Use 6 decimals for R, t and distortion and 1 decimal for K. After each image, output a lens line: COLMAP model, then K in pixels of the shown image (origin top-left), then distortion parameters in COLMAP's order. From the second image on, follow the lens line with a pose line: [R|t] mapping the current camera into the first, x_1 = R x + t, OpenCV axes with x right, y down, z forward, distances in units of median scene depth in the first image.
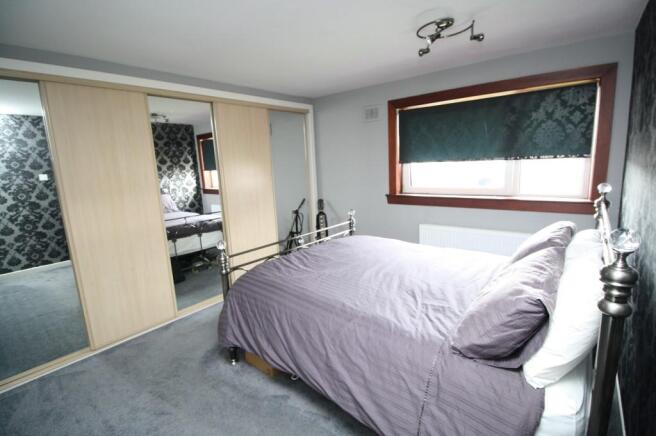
lens RADIAL K [[311.9, 0, 328.0], [0, 311.9, 218.0], [0, 0, 1]] dist [-0.000526, -0.000380]
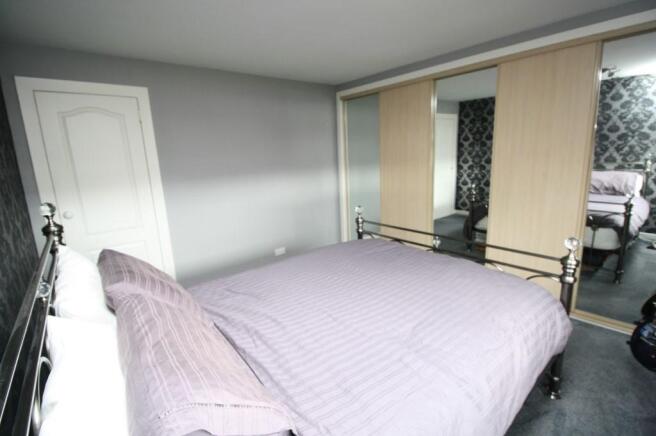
lens RADIAL K [[311.9, 0, 328.0], [0, 311.9, 218.0], [0, 0, 1]] dist [-0.000526, -0.000380]
pose [[-0.170714, 0.248290, -0.953525, 0.503055], [-0.114684, 0.956146, 0.269504, -0.118777], [0.978624, 0.155362, -0.134753, 0.585767]]
